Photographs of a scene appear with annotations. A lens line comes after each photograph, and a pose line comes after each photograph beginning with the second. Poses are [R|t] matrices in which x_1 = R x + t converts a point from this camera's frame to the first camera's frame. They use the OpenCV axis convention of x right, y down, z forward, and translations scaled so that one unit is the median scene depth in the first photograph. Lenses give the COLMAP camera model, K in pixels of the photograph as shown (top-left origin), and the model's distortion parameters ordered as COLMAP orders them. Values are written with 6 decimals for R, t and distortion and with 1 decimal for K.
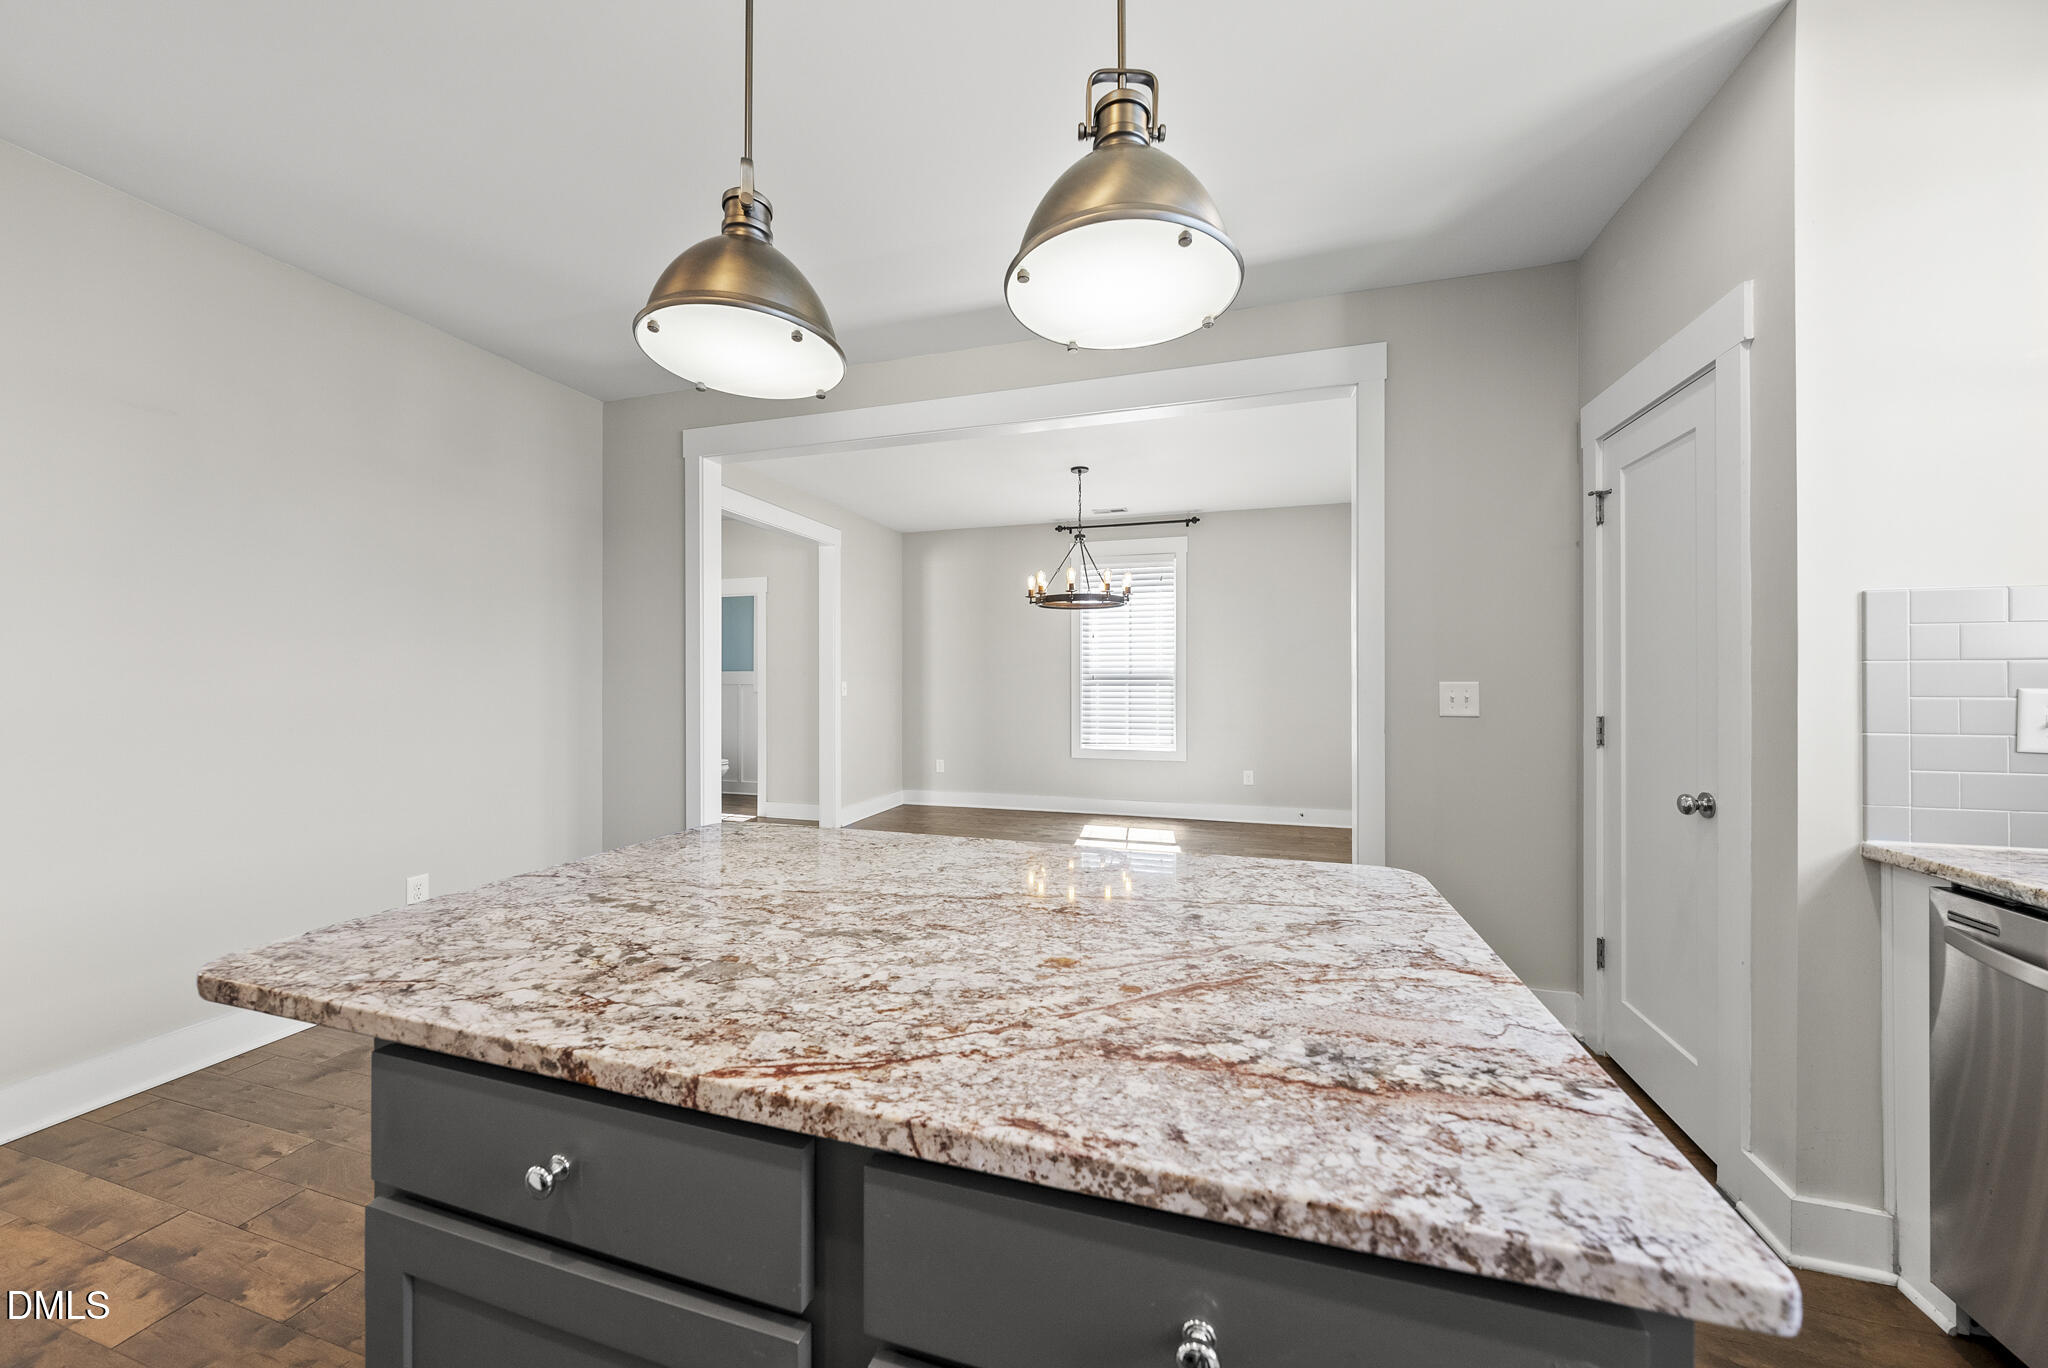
lens RADIAL K [[704.0, 0, 1027.4], [0, 704.0, 686.6], [0, 0, 1]] dist [-0.001093, -0.000291]
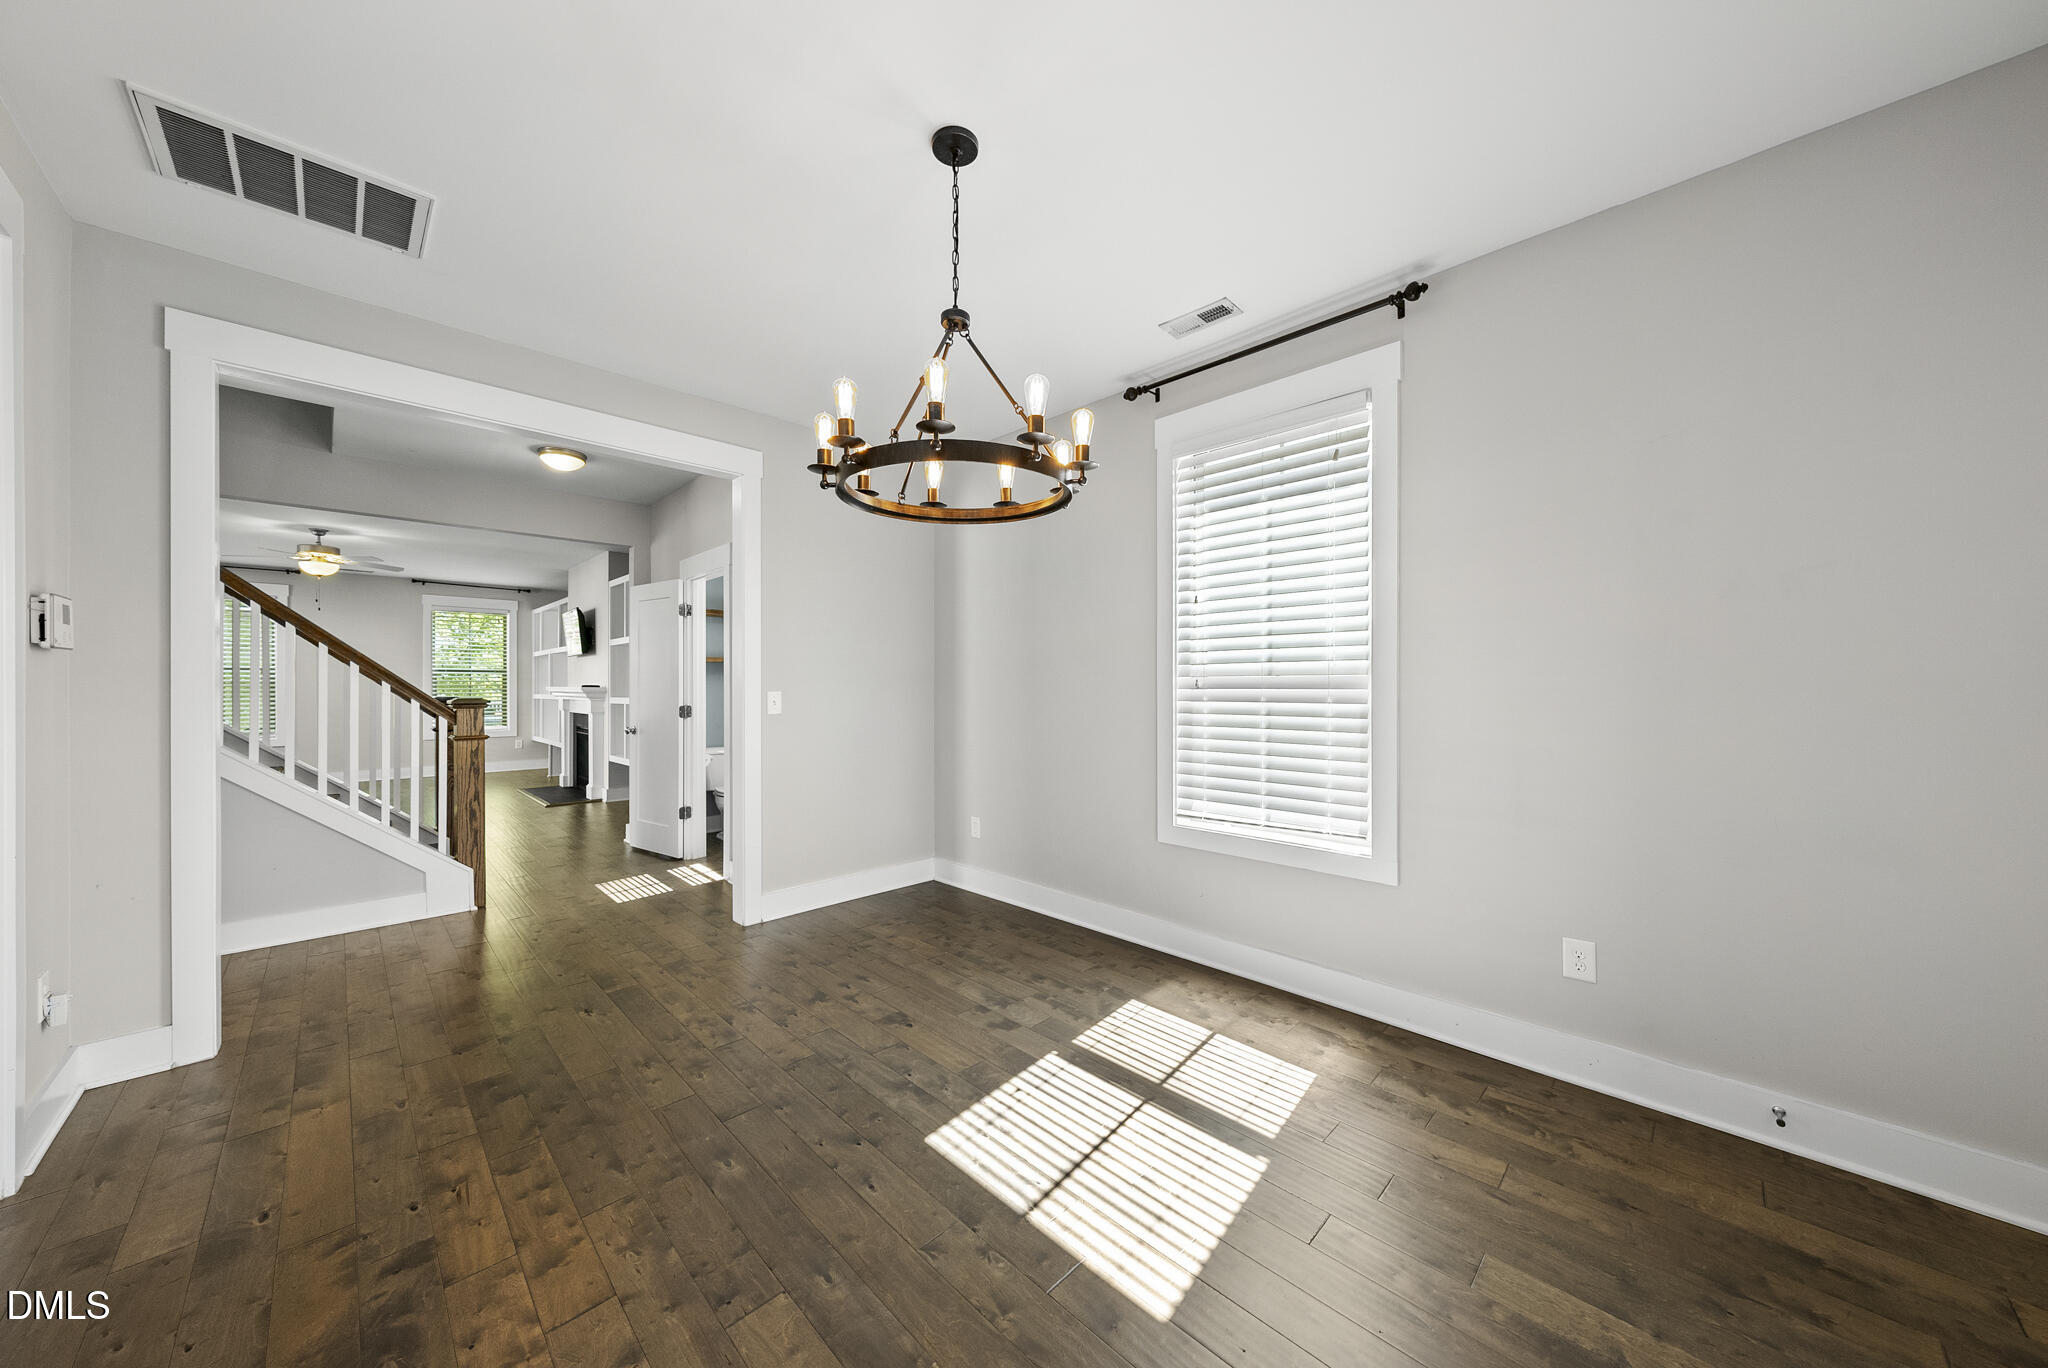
lens RADIAL K [[697.7, 0, 1024.0], [0, 697.7, 684.0], [0, 0, 1]] dist [-0.000294, -0.000112]
pose [[0.876857, -0.002962, -0.480741, 0.224763], [-0.000086, 0.999980, -0.006318, -0.009938], [0.480750, 0.005581, 0.876840, 0.526845]]
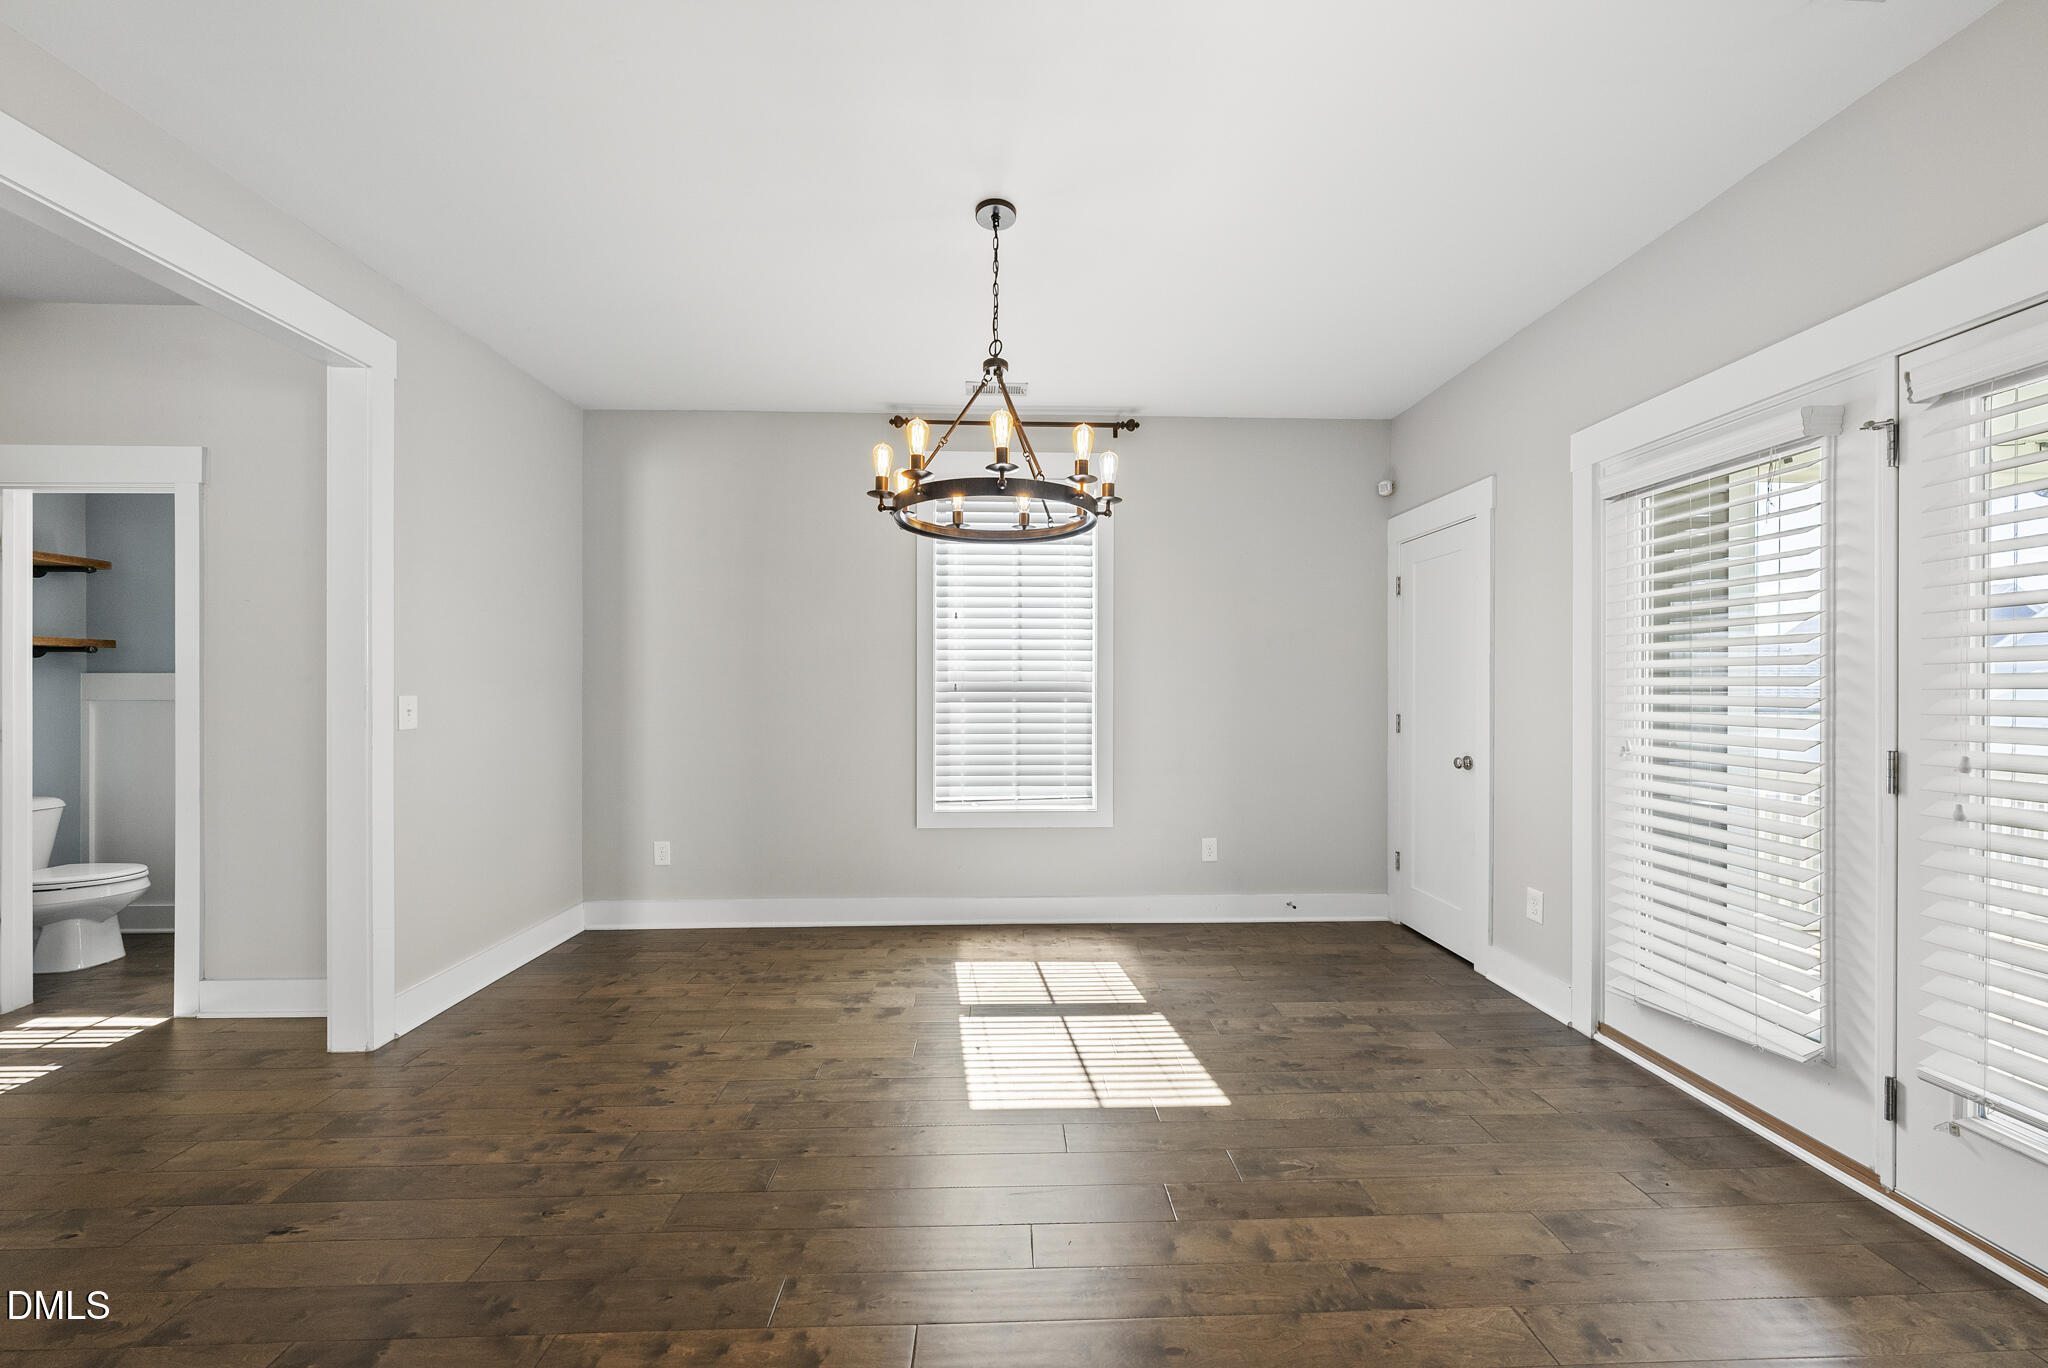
lens RADIAL K [[704.0, 0, 1027.4], [0, 704.0, 686.6], [0, 0, 1]] dist [-0.001093, -0.000291]
pose [[0.949085, 0.001982, 0.315013, -0.032975], [0.000844, 0.999961, -0.008836, -0.008604], [-0.315018, 0.008652, 0.949046, 0.445013]]
